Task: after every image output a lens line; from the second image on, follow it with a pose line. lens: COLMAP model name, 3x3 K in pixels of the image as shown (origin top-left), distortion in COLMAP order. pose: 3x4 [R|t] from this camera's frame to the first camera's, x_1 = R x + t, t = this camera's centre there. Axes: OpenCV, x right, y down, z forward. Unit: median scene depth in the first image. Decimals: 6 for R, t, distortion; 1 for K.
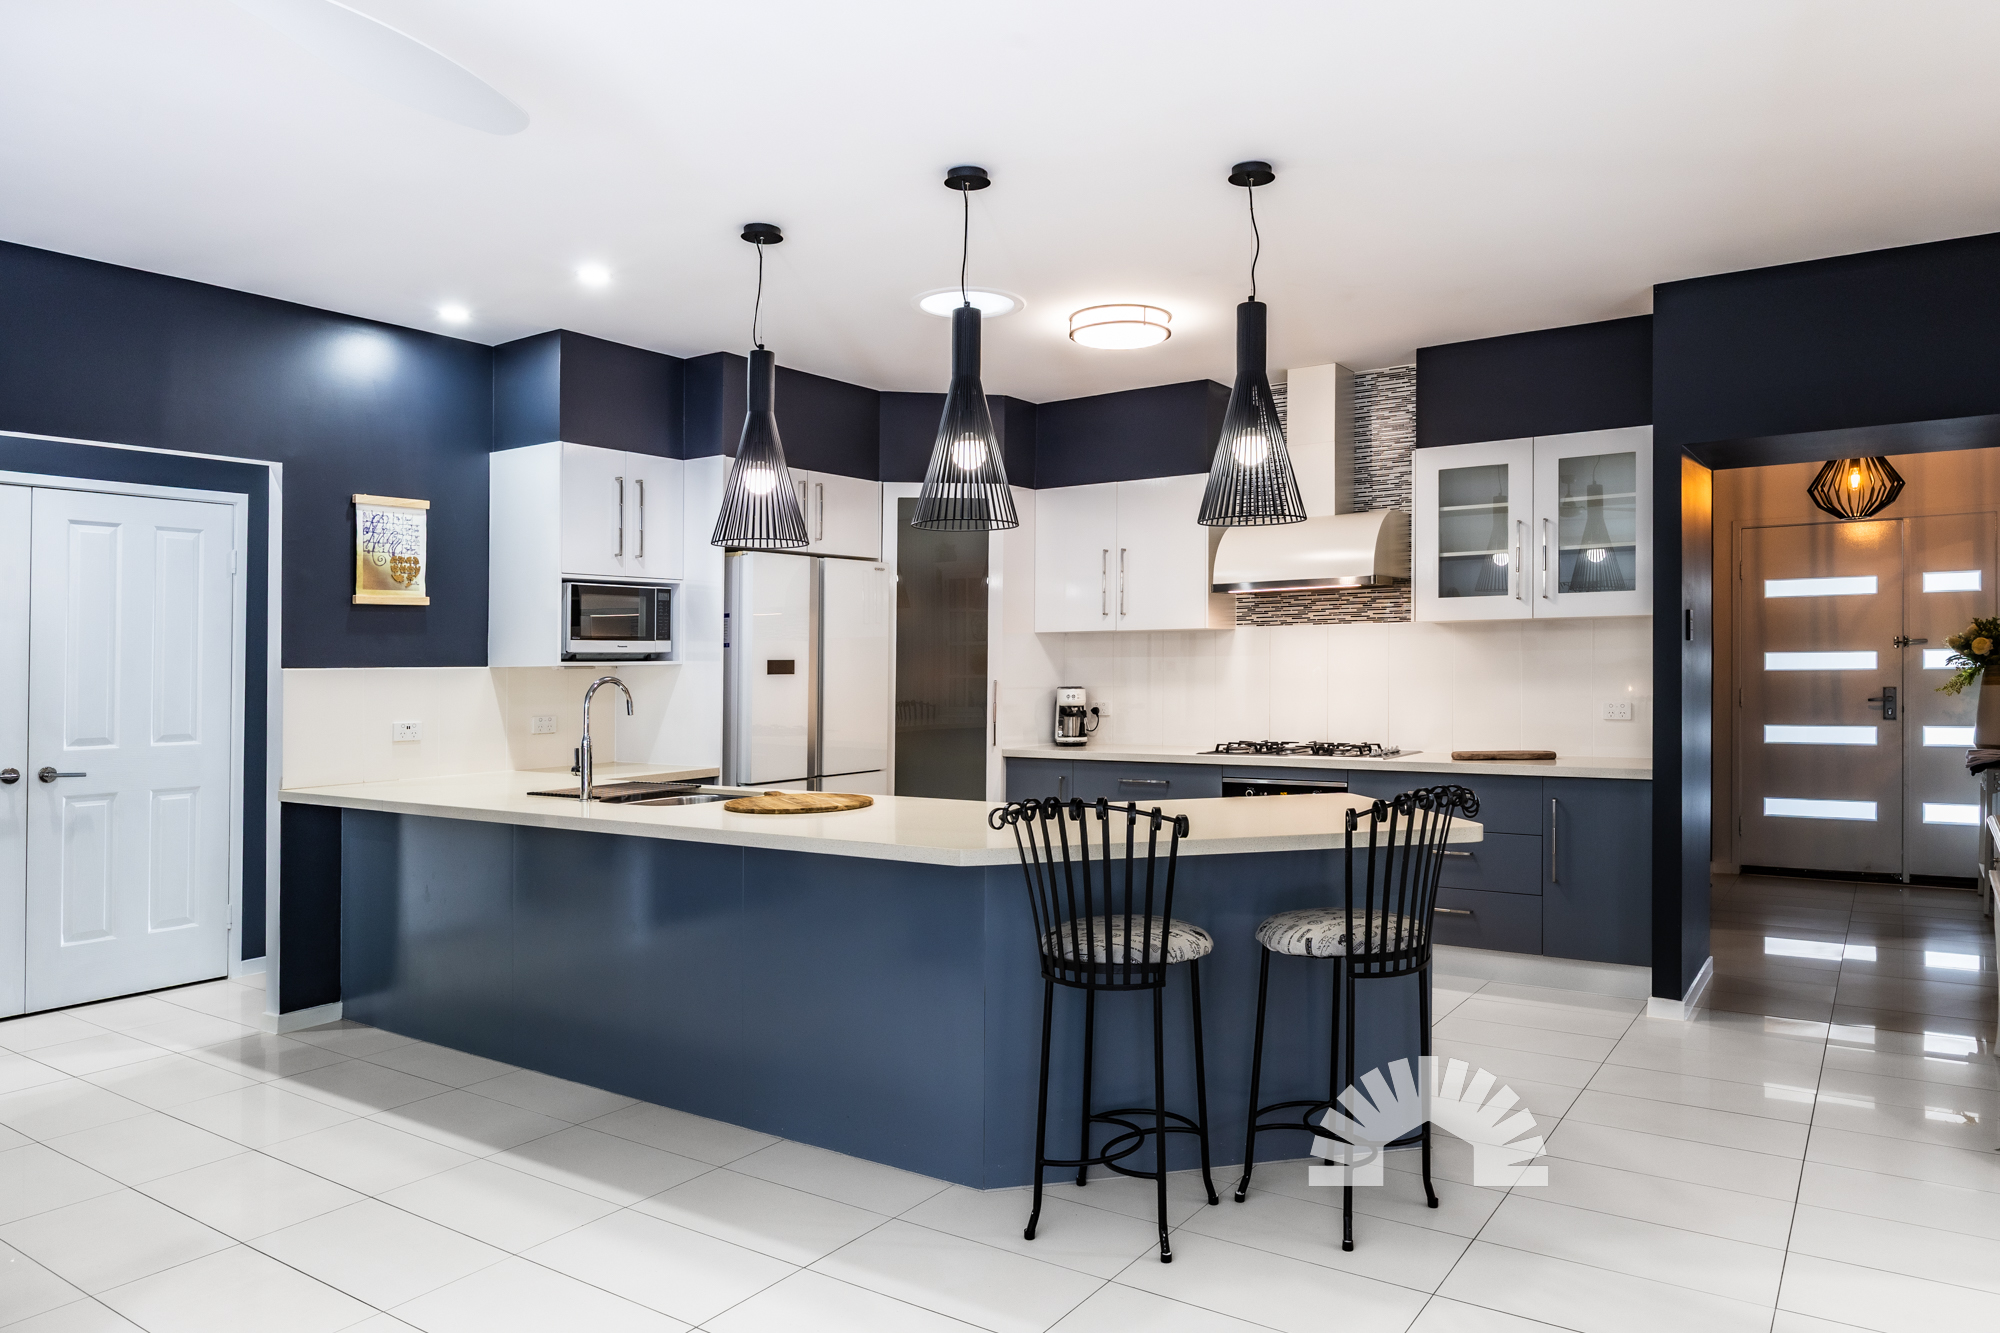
lens RADIAL K [[1314.6, 0, 1003.3], [0, 1314.6, 658.4], [0, 0, 1]] dist [-0.021726, -0.001470]
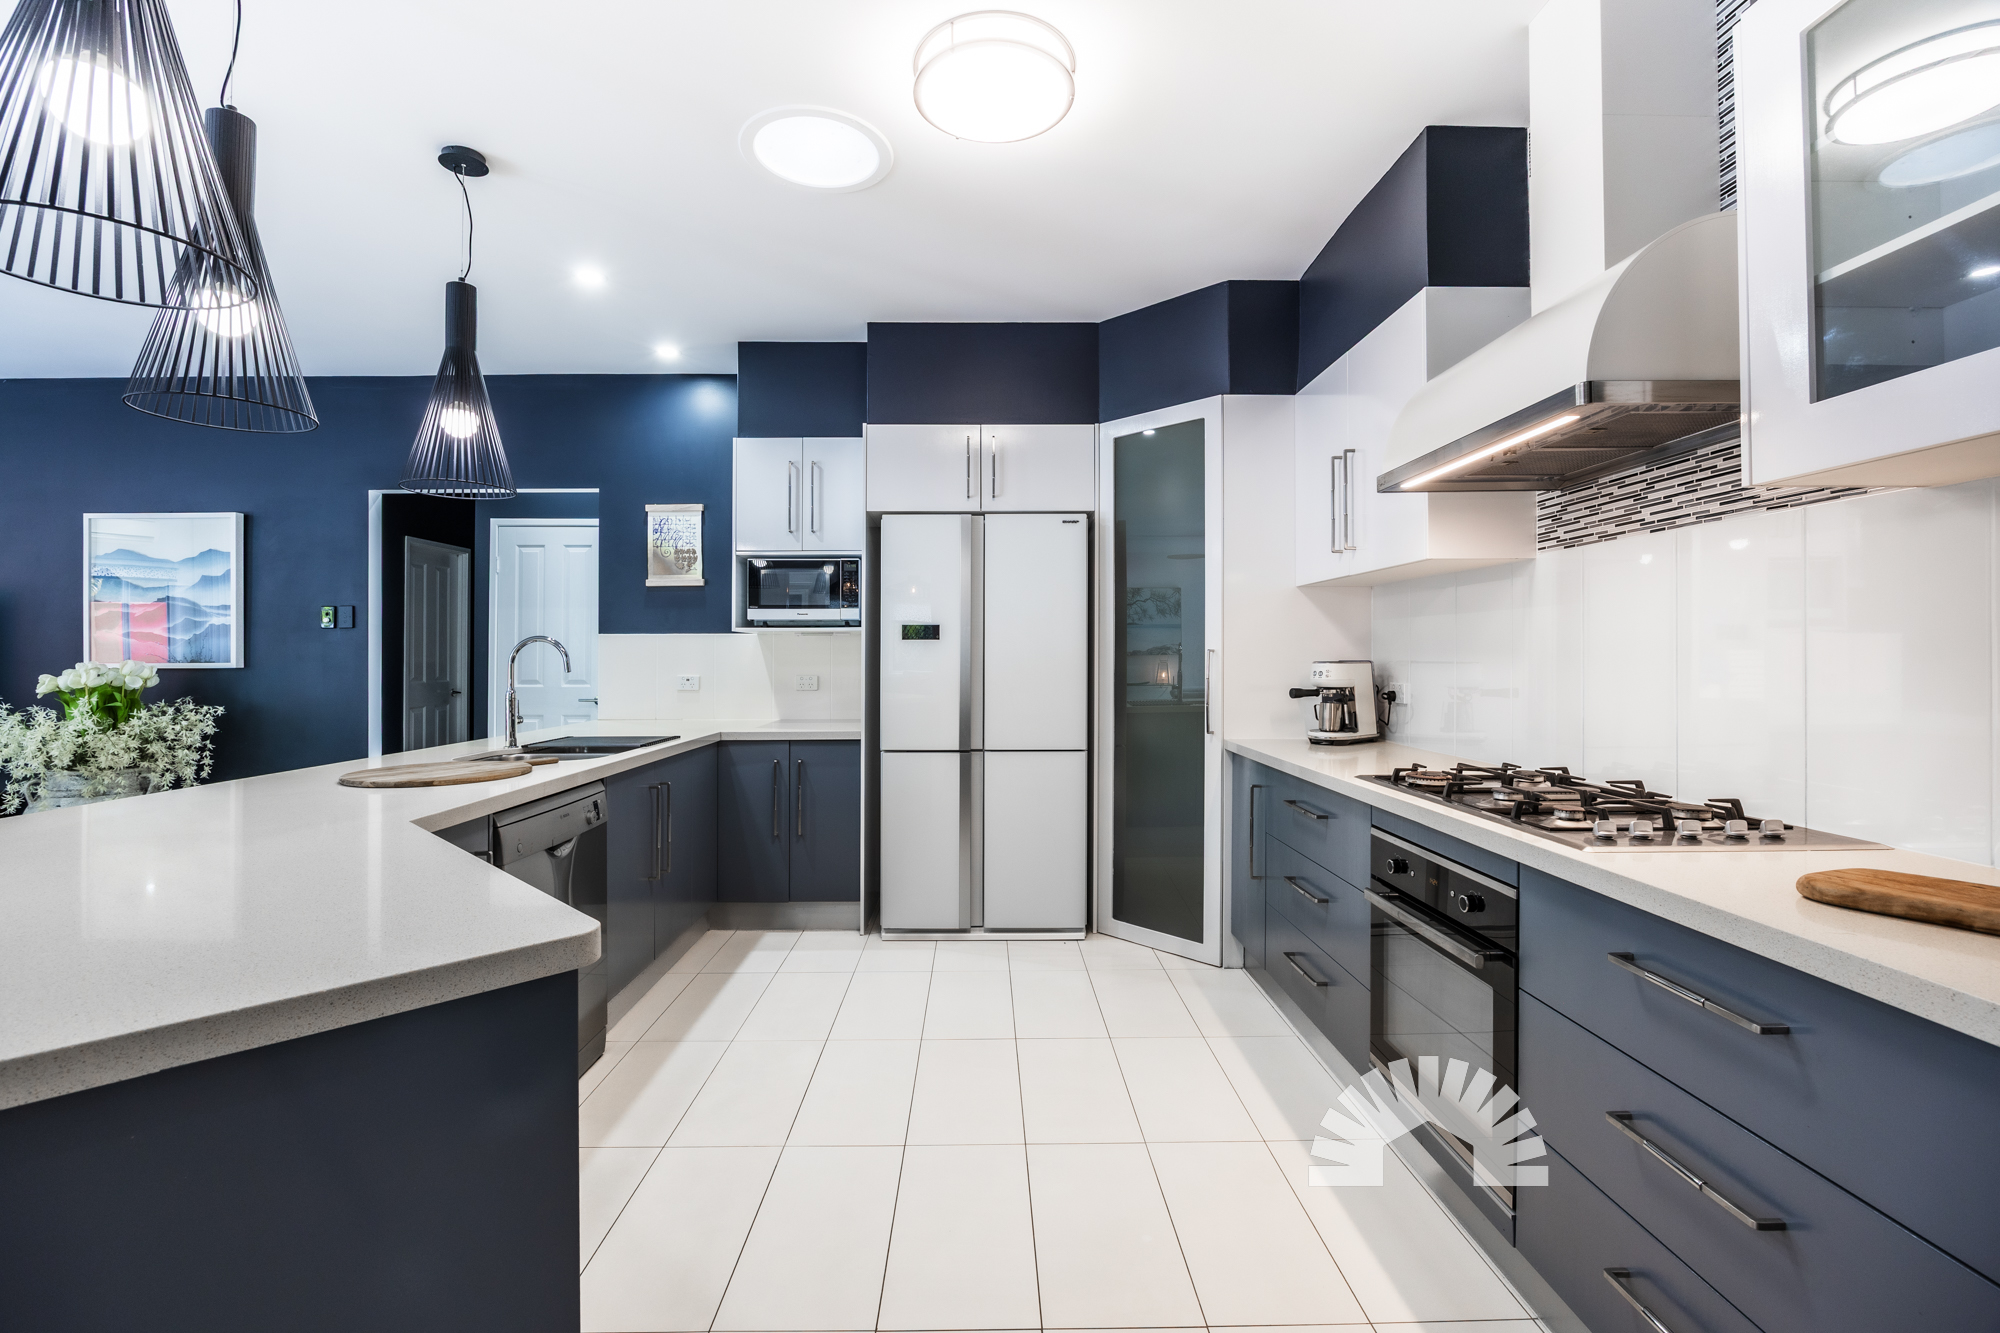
lens RADIAL K [[872.0, 0, 995.3], [0, 872.0, 650.4], [0, 0, 1]] dist [-0.002692, -0.000121]
pose [[0.574921, 0.003790, -0.818200, 0.427571], [-0.003196, 0.999992, 0.002386, 0.020195], [0.818203, 0.001243, 0.574928, 0.745583]]
